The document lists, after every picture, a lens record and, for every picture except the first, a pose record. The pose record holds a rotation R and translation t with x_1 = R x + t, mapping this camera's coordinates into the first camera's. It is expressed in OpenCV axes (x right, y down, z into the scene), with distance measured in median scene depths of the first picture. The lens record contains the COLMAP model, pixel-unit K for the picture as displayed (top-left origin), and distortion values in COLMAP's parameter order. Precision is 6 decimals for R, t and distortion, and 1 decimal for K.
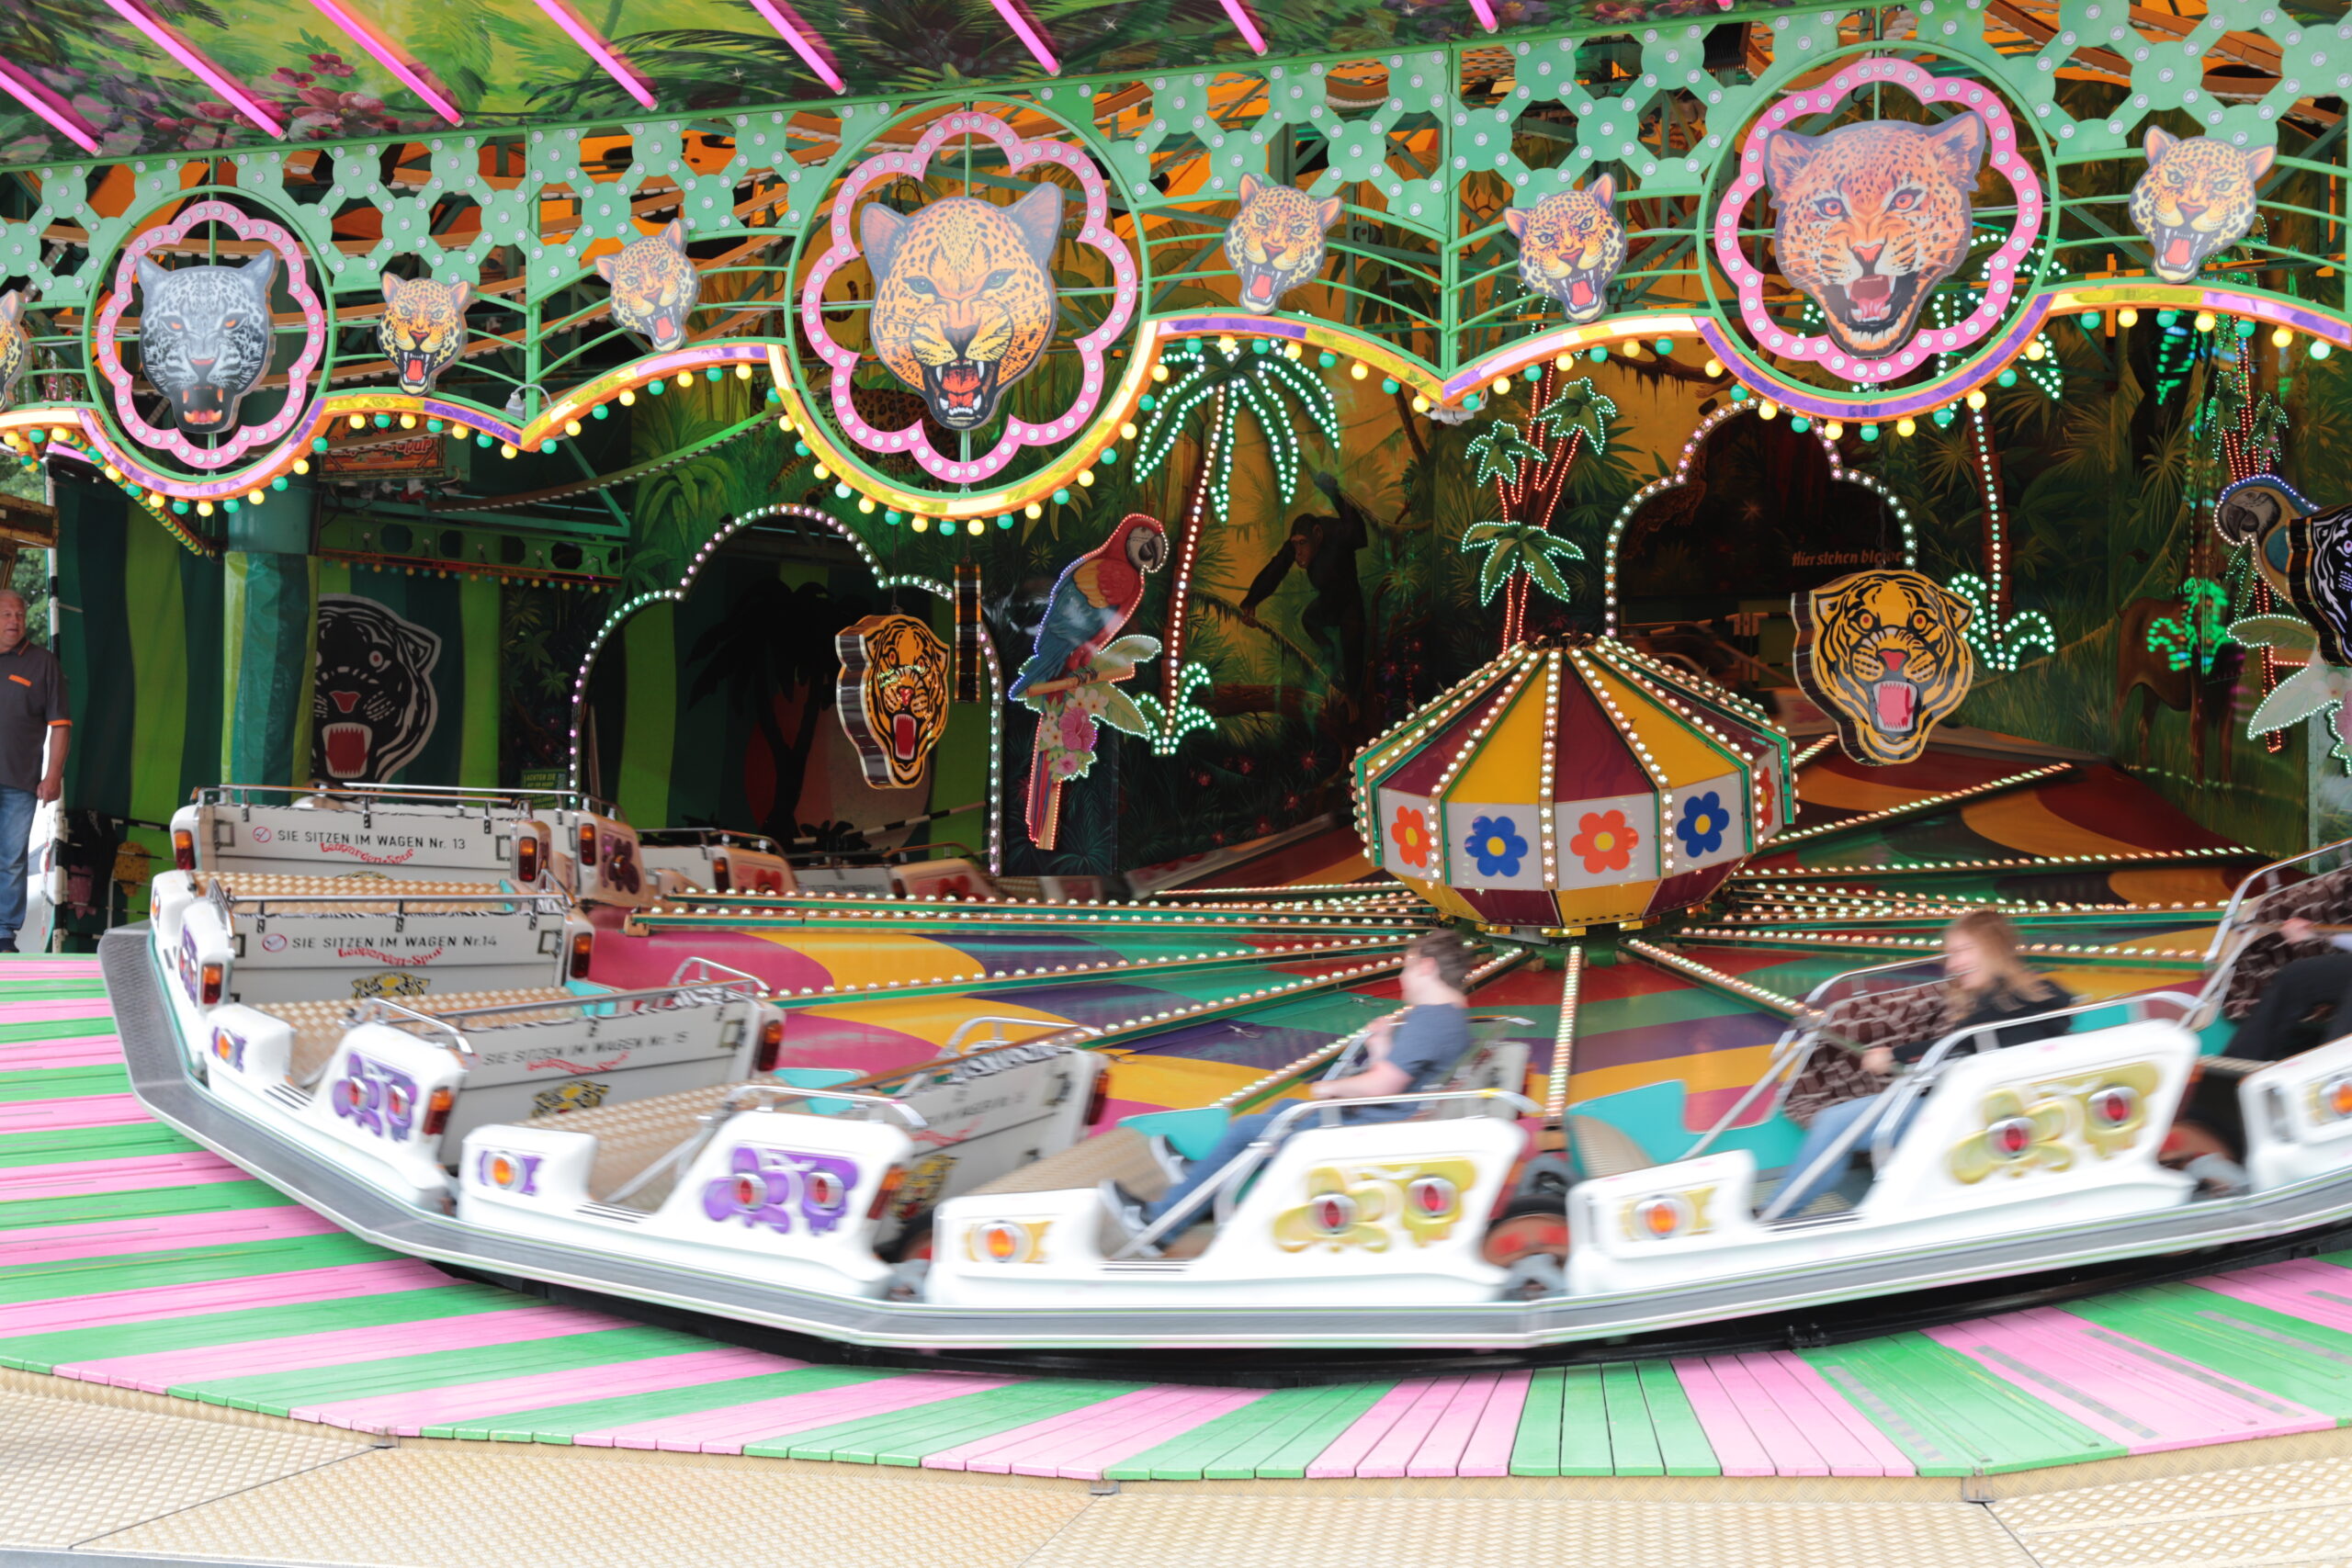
lens RADIAL K [[3560.6, 0, 1176.0], [0, 3560.6, 784.0], [0, 0, 1]] dist [0.145799, 0.021872]
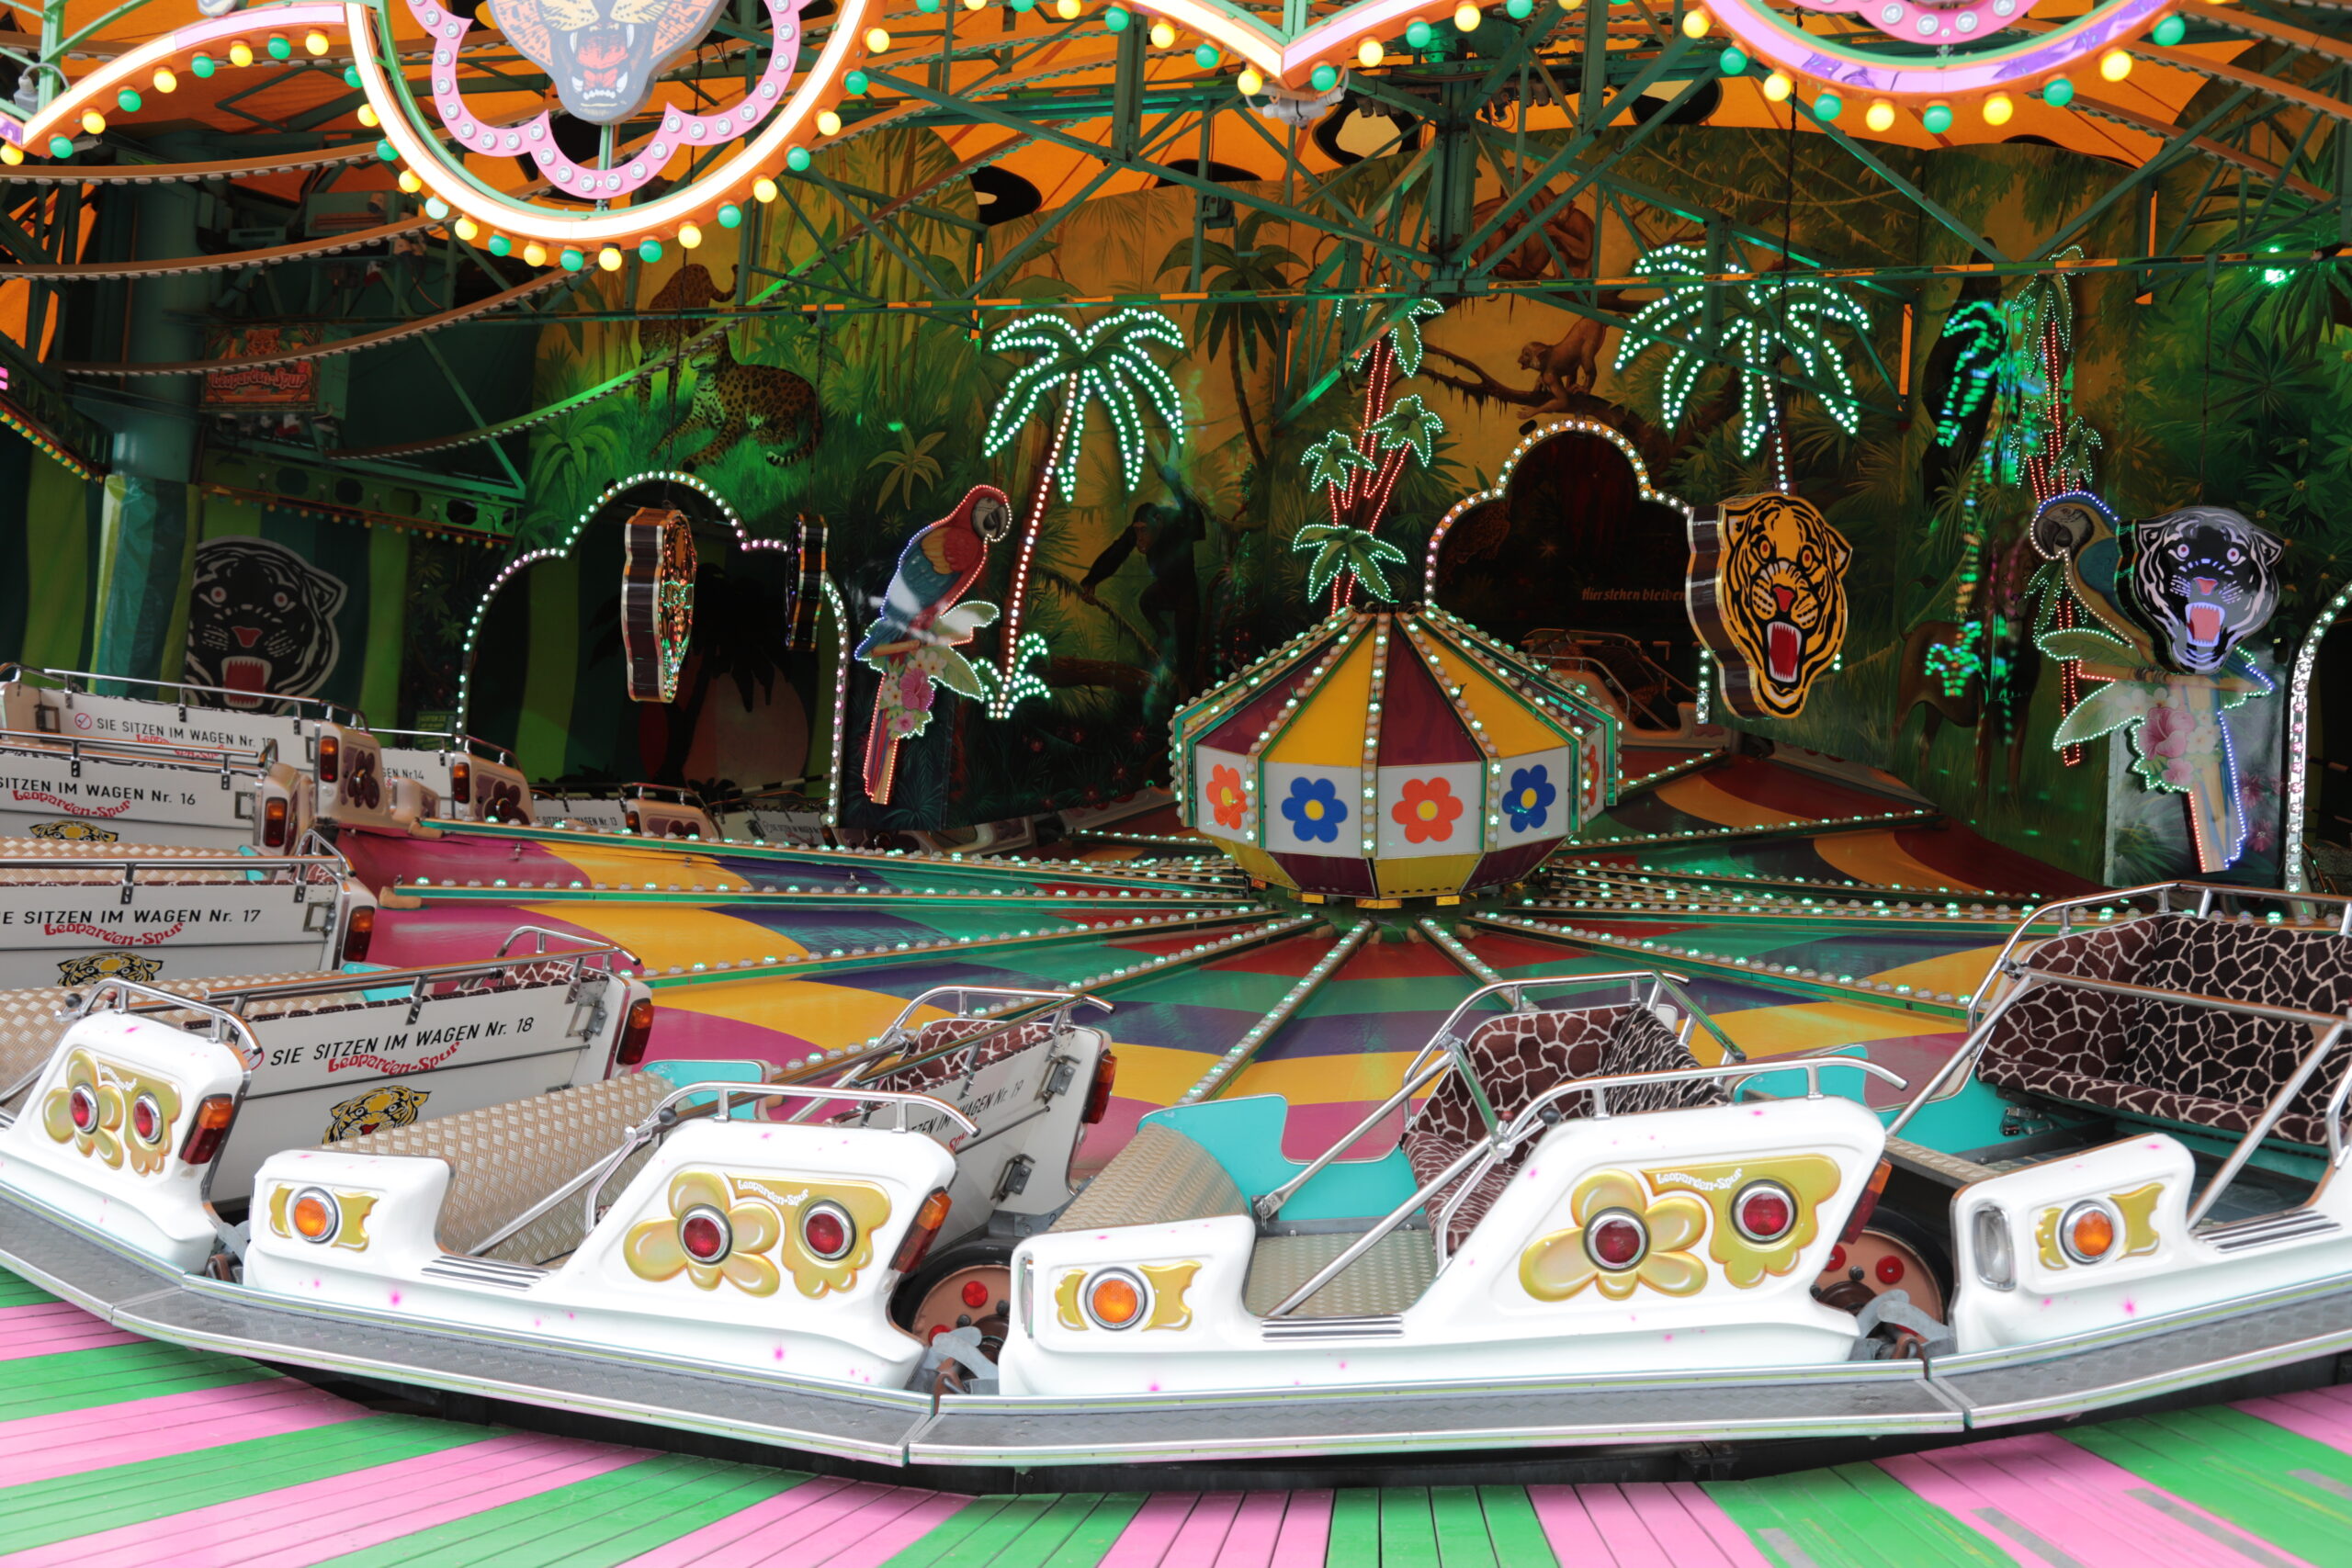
lens RADIAL K [[2429.2, 0, 1176.0], [0, 2429.2, 784.0], [0, 0, 1]] dist [0.005447, 0.157533]
pose [[0.997872, 0.054443, 0.035875, 0.023940], [-0.054004, 0.998455, -0.013101, 0.017265], [-0.036533, 0.011136, 0.999270, 0.287686]]
